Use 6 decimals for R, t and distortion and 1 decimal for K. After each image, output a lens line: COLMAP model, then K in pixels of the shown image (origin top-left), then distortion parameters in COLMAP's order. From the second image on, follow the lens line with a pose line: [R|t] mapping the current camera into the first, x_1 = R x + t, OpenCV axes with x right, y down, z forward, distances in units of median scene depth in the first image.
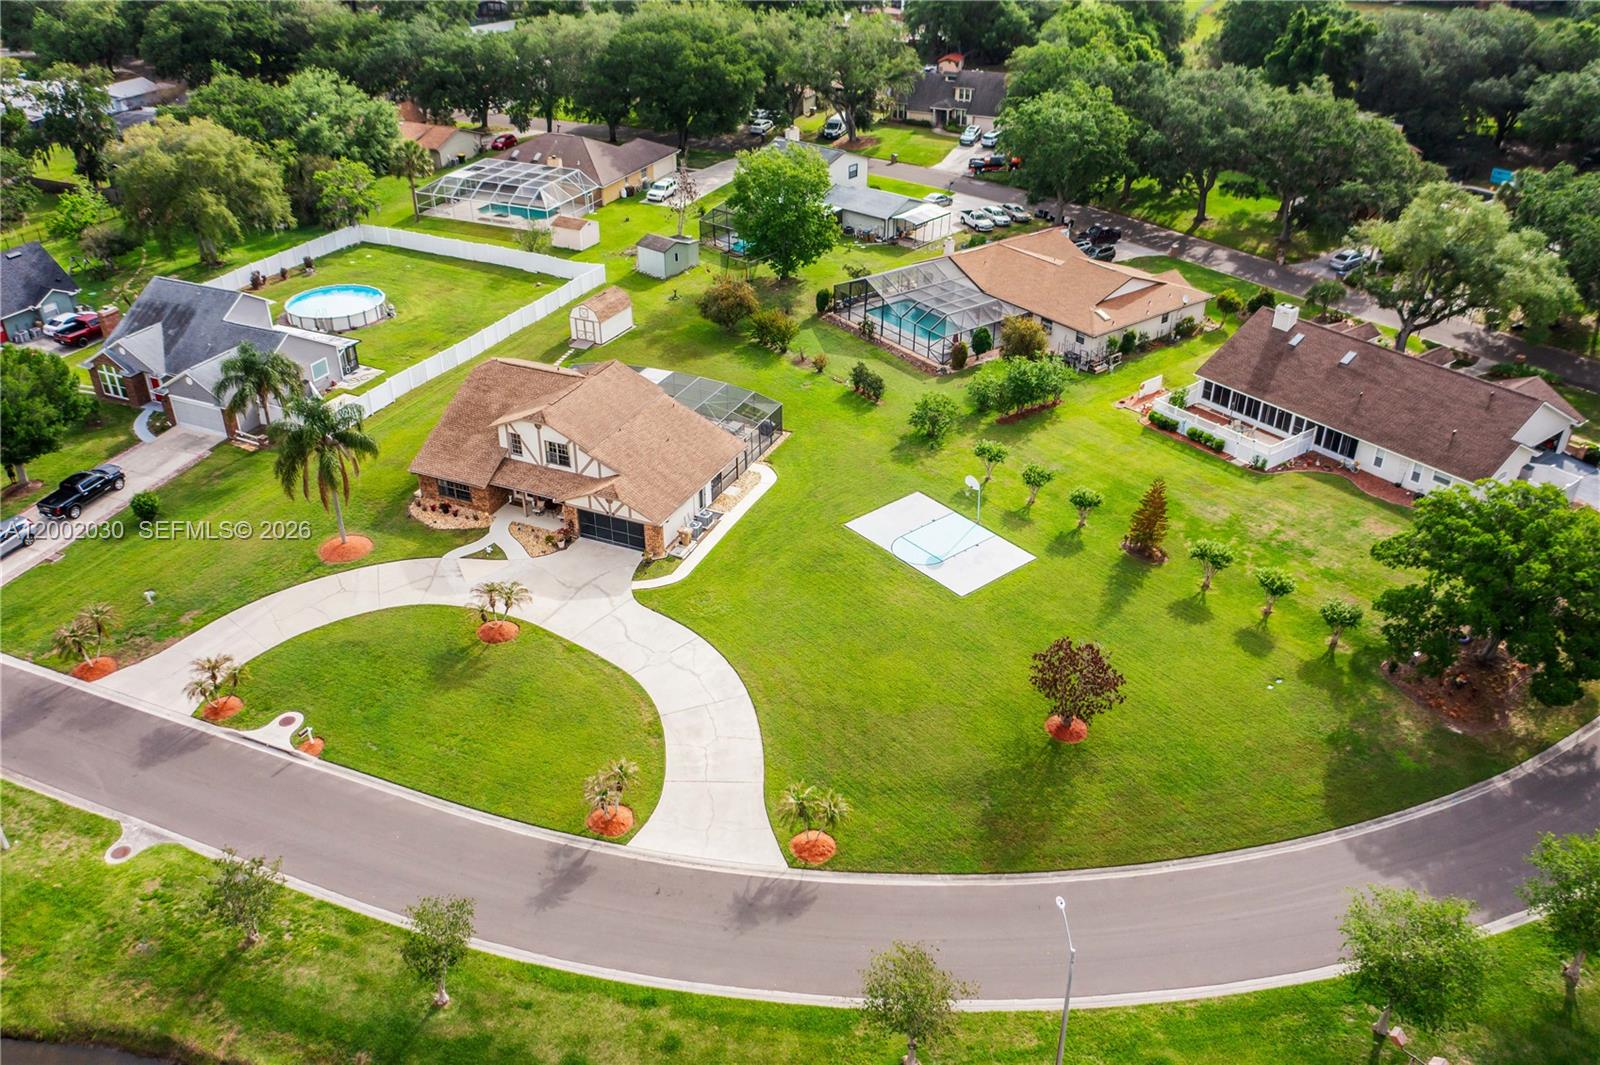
lens RADIAL K [[1263.7, 0, 798.8], [0, 1263.7, 529.0], [0, 0, 1]] dist [-0.014386, 0.000951]
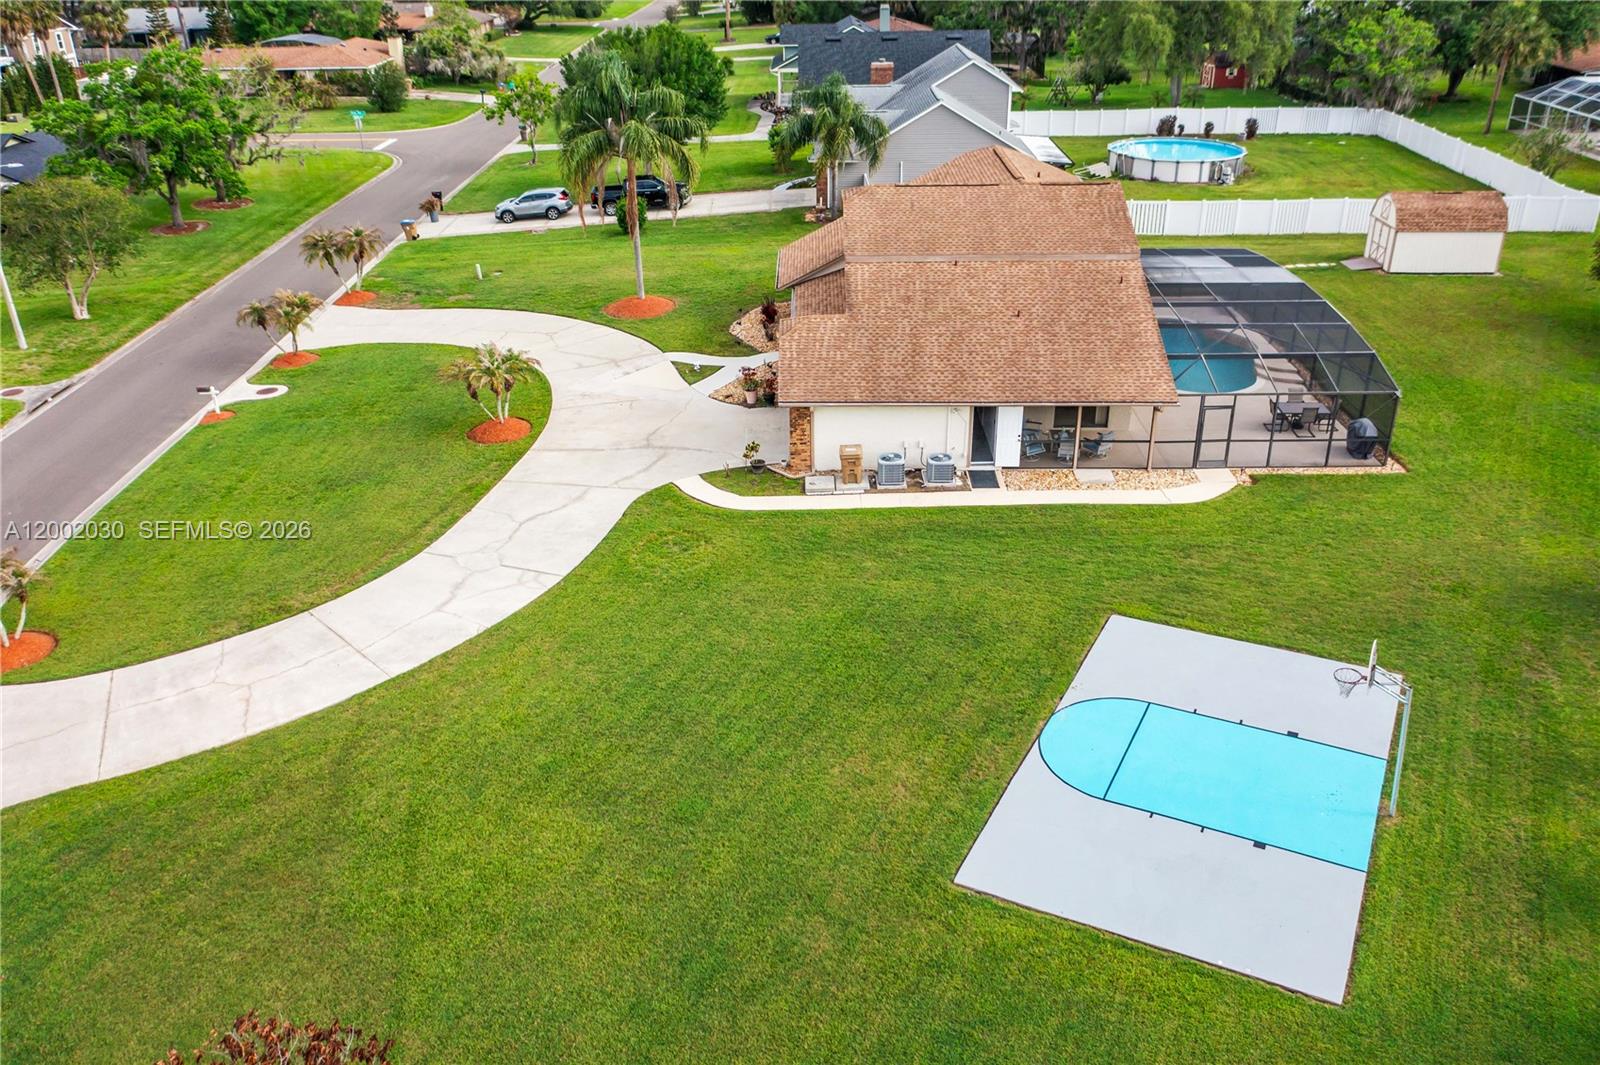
lens RADIAL K [[1263.7, 0, 798.8], [0, 1263.7, 529.0], [0, 0, 1]] dist [-0.014386, 0.000951]
pose [[0.394671, 0.404429, -0.825029, 0.312646], [-0.453672, 0.866606, 0.207786, -0.064397], [0.799010, 0.292285, 0.525503, 0.727964]]
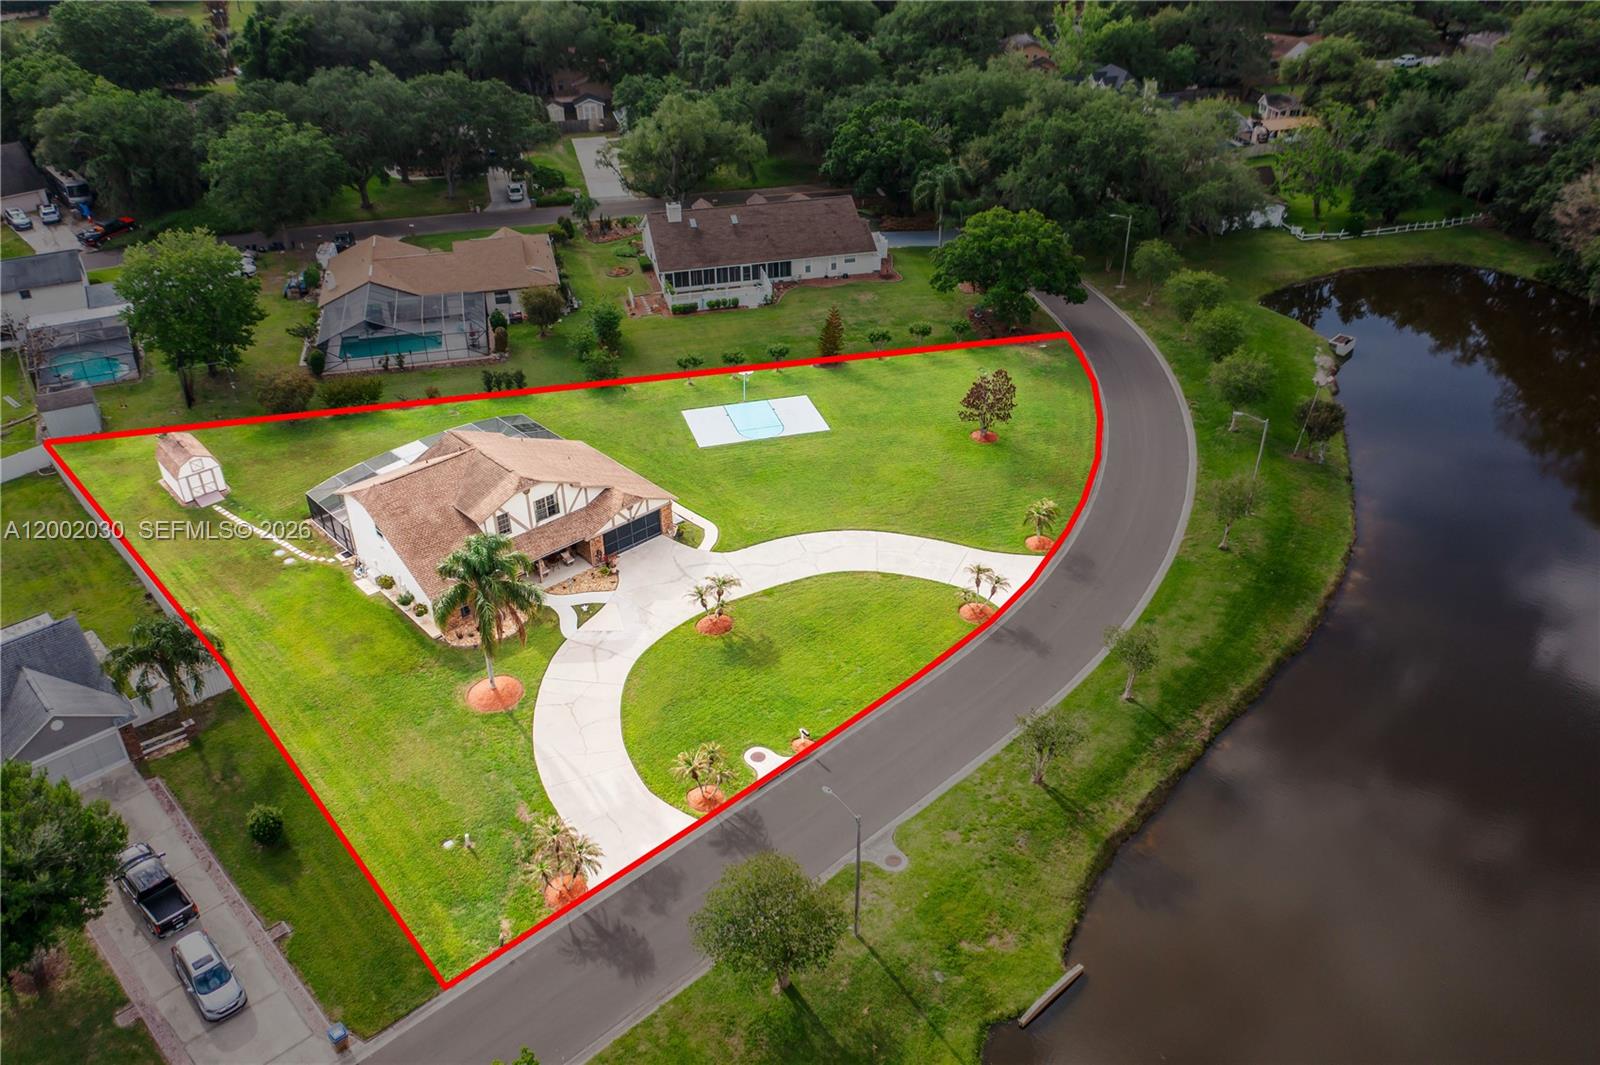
lens RADIAL K [[1257.1, 0, 794.3], [0, 1257.1, 533.1], [0, 0, 1]] dist [-0.008938, -0.005750]
pose [[0.395313, -0.488257, 0.778031, -0.925156], [0.479375, 0.832189, 0.278677, -0.232365], [-0.783535, 0.262804, 0.563033, 0.277321]]
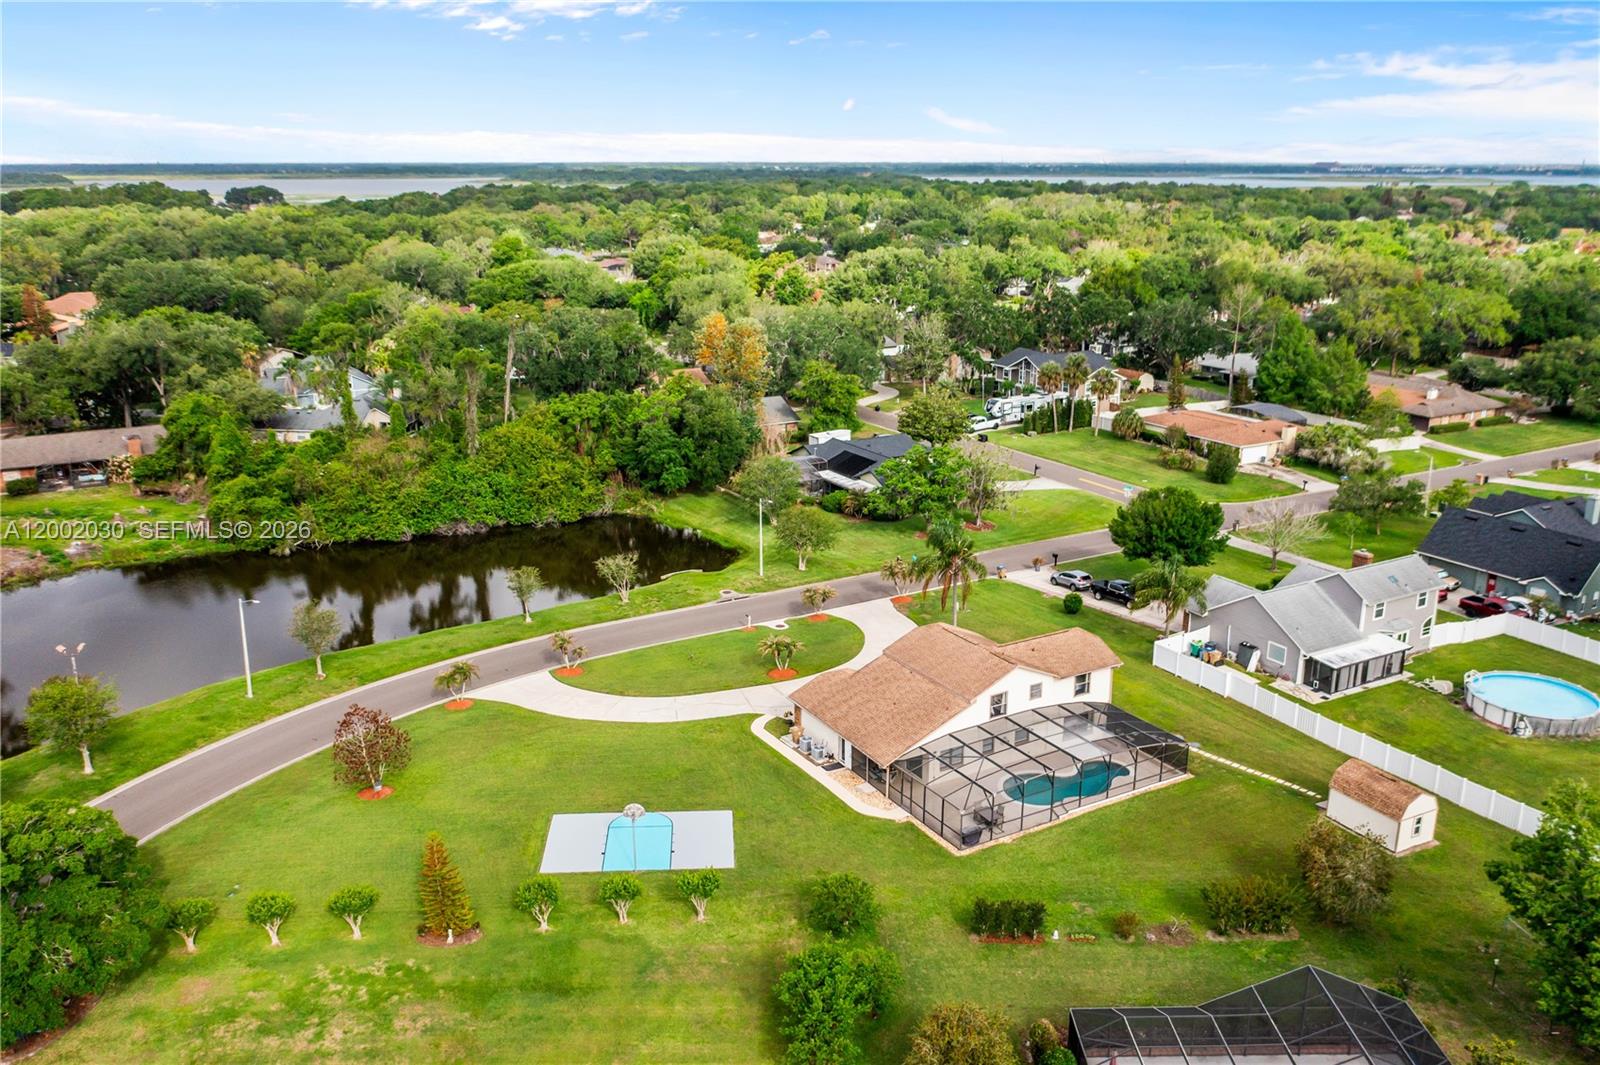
lens RADIAL K [[1300.0, 0, 800.0], [0, 1300.0, 532.5], [0, 0, 1]] dist [-0.014595, -0.004679]
pose [[-0.587449, 0.219967, -0.778793, 0.721499], [-0.414174, 0.745043, 0.522849, -0.691170], [0.695244, 0.629703, -0.346570, 1.262766]]
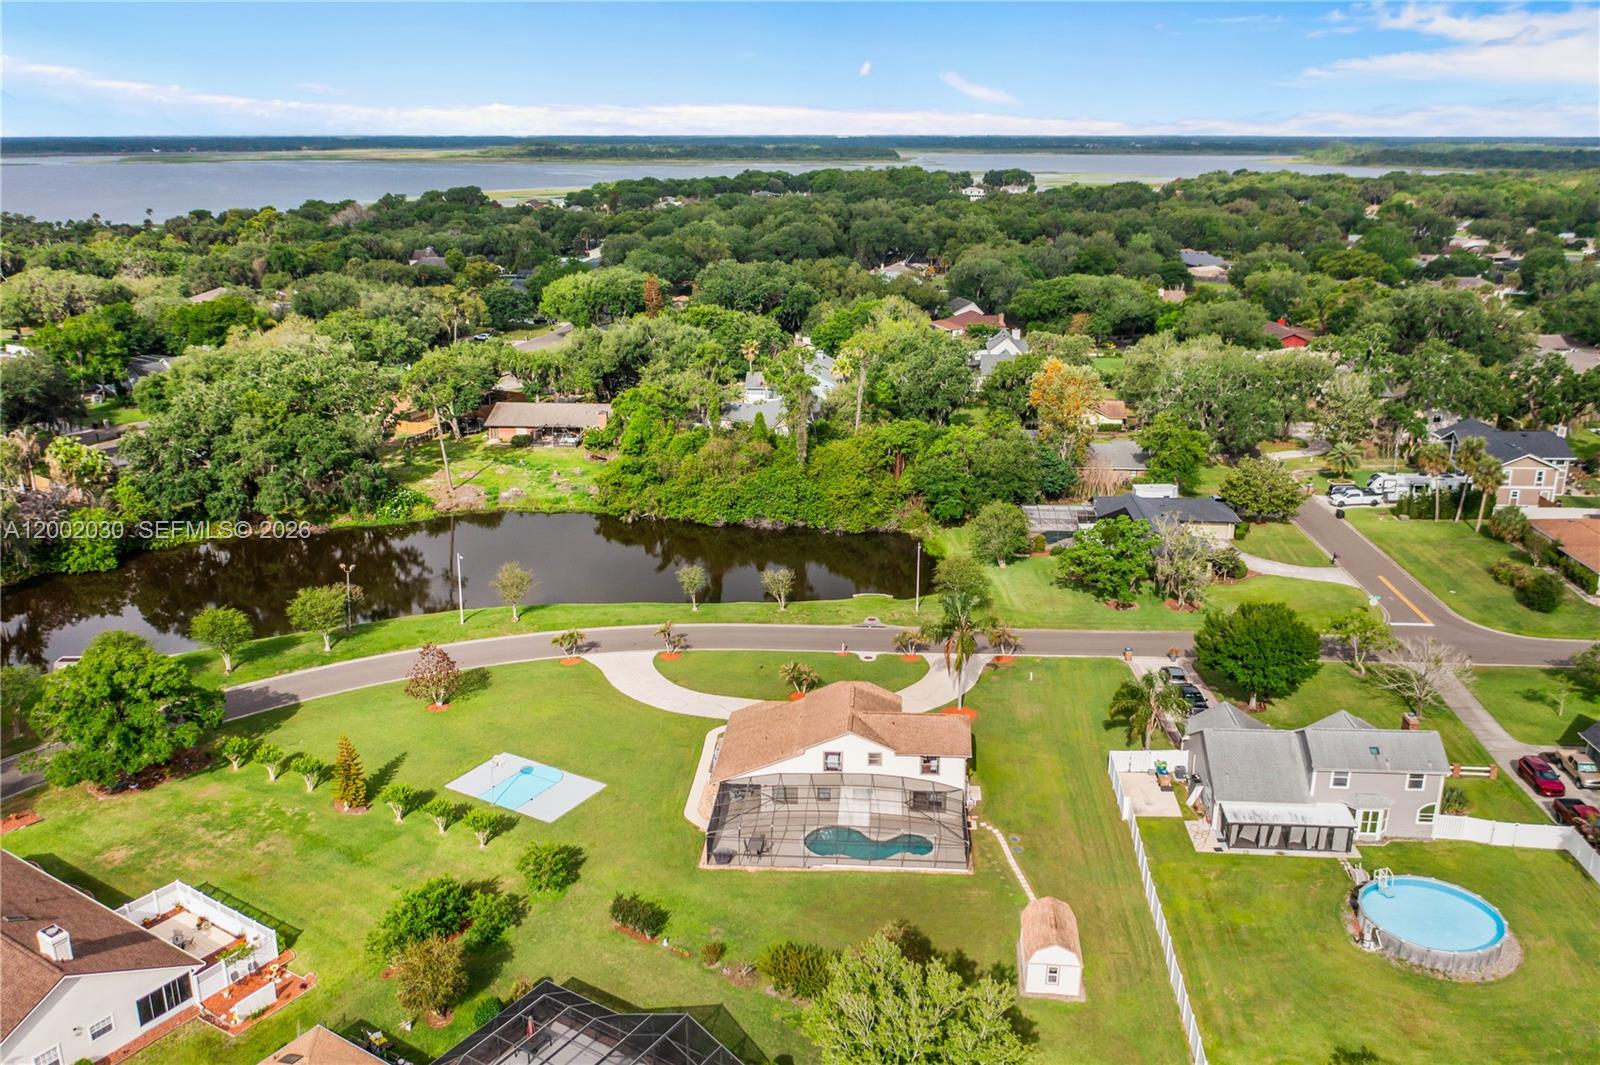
lens RADIAL K [[1300.0, 0, 800.0], [0, 1300.0, 532.5], [0, 0, 1]] dist [-0.014595, -0.004679]
pose [[-0.938782, 0.099297, -0.329890, 0.249450], [-0.177513, 0.681243, 0.710209, -1.088144], [0.295257, 0.725292, -0.621912, 1.675030]]
